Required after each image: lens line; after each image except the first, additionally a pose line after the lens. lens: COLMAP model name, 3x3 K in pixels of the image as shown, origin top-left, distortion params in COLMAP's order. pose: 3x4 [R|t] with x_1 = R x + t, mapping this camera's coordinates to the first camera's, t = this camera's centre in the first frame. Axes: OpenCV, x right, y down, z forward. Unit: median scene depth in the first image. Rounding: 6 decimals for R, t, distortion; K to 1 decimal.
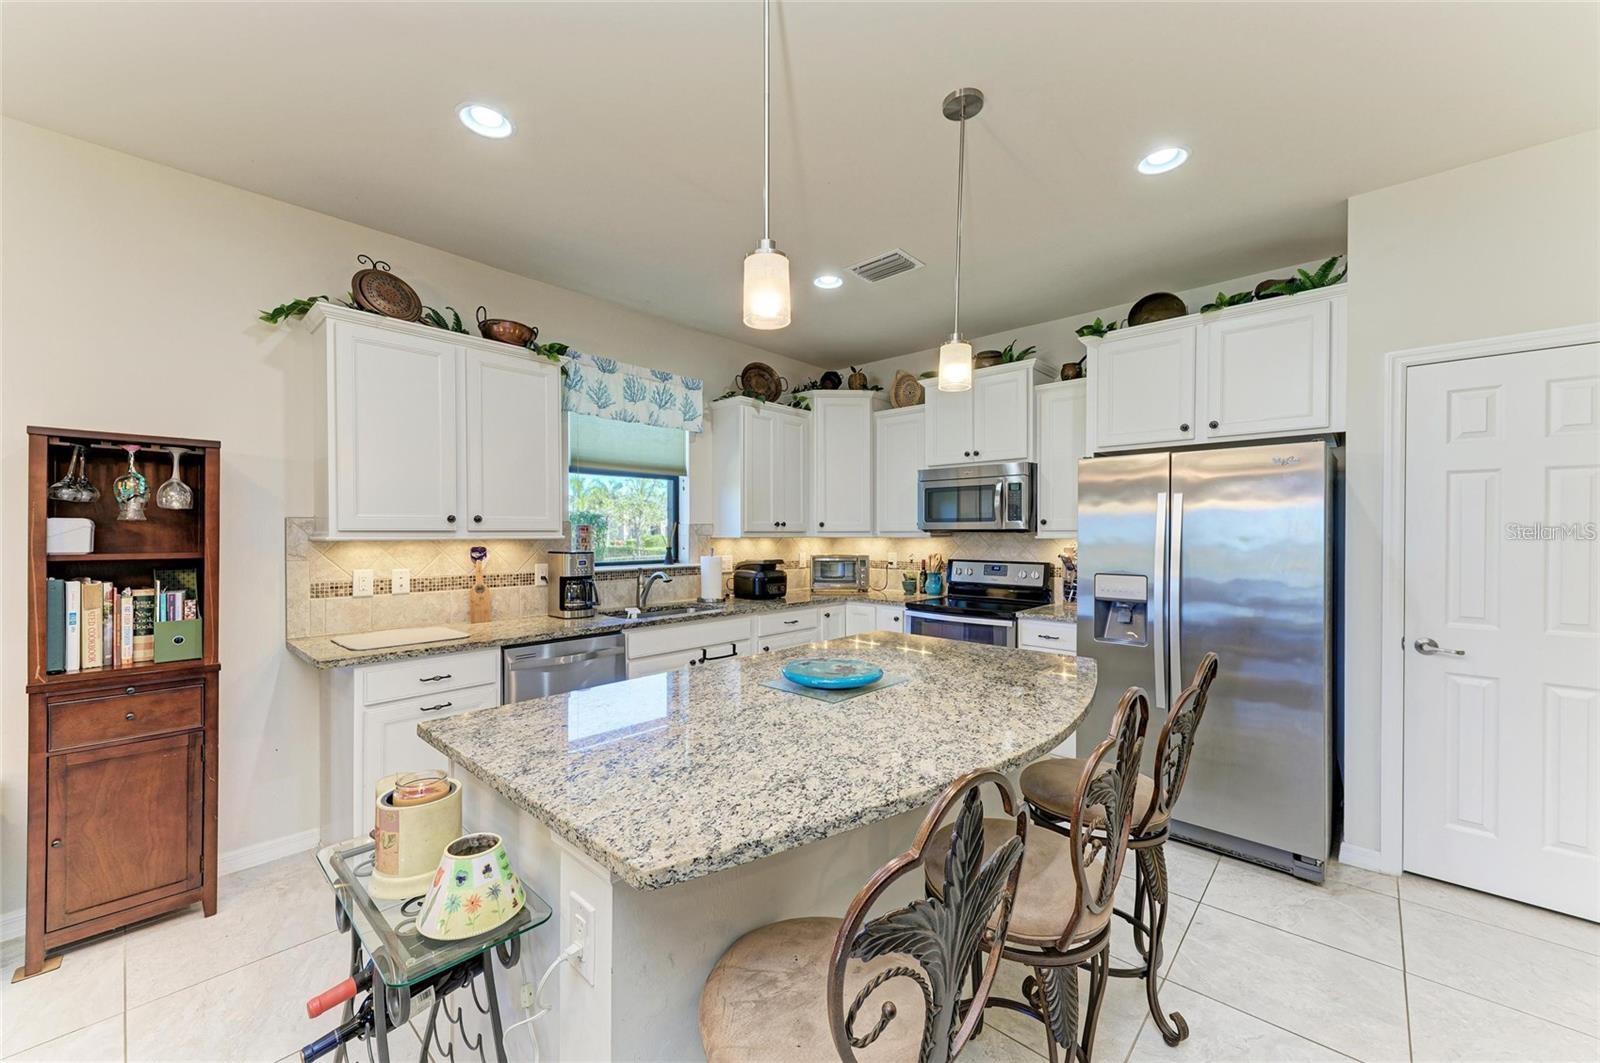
lens RADIAL K [[611.0, 0, 810.6], [0, 611.0, 539.2], [0, 0, 1]] dist [0.012276, -0.001909]
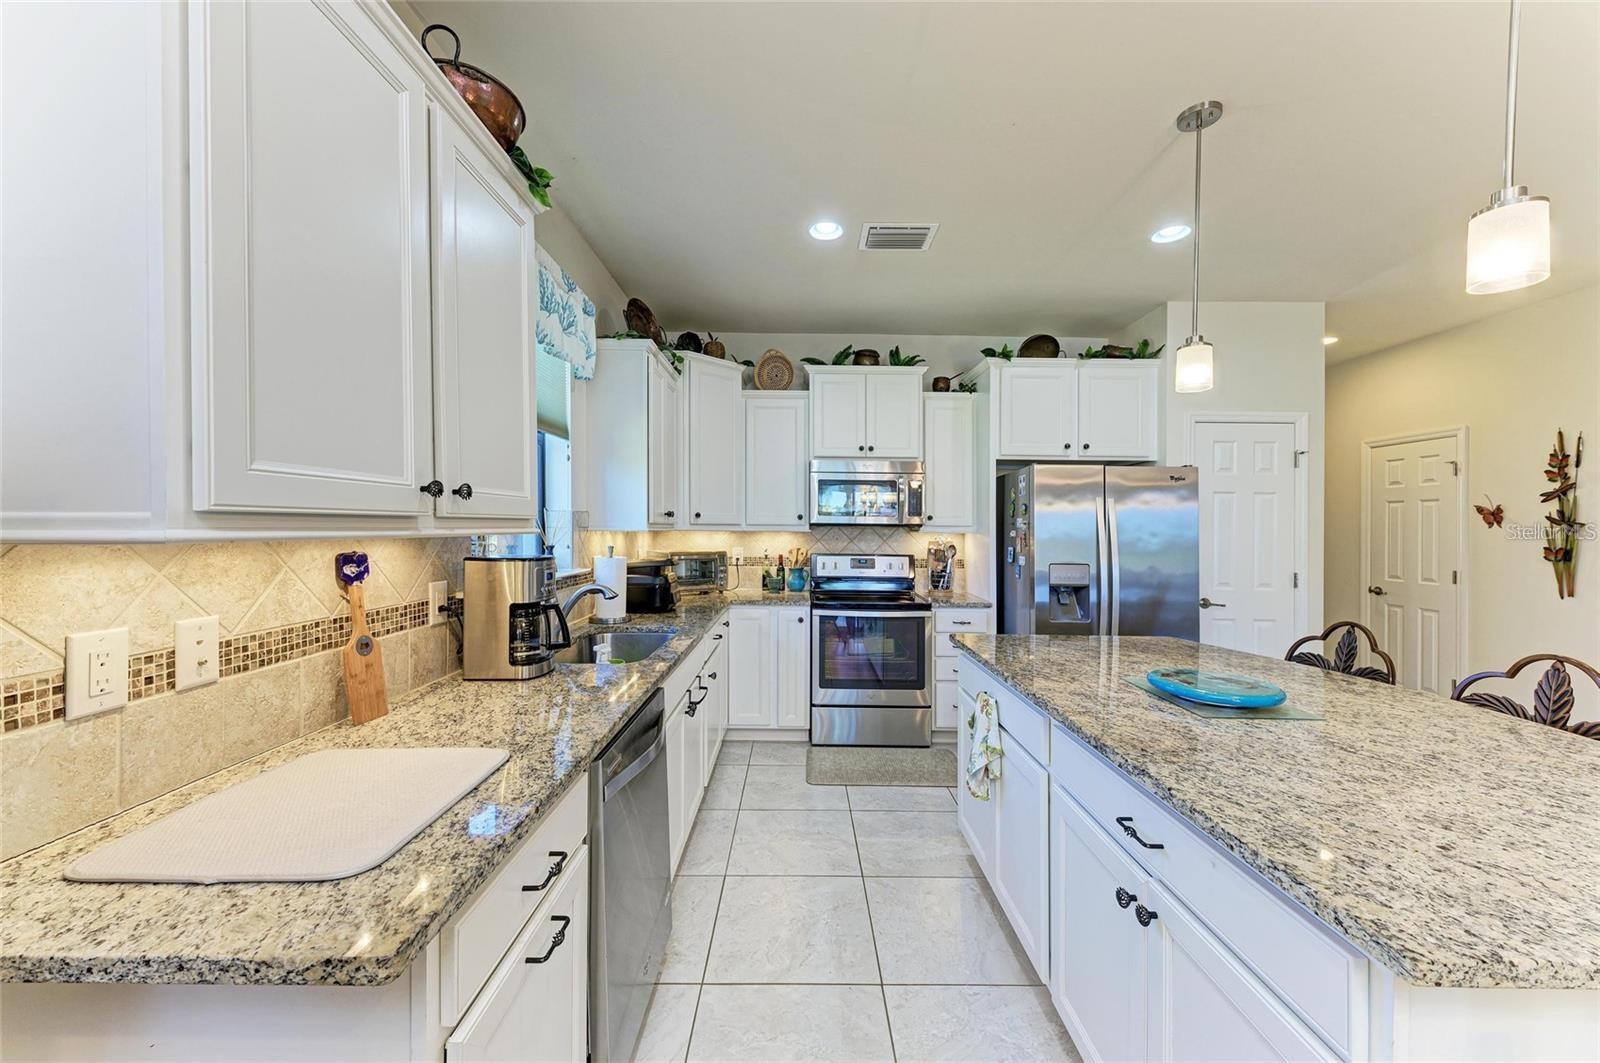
lens RADIAL K [[569.2, 0, 794.6], [0, 569.2, 547.6], [0, 0, 1]] dist [0.006376, -0.001727]
pose [[0.746900, -0.016952, 0.664721, -0.573229], [-0.002664, 0.999591, 0.028486, -0.004112], [-0.664932, -0.023047, 0.746549, 0.464529]]
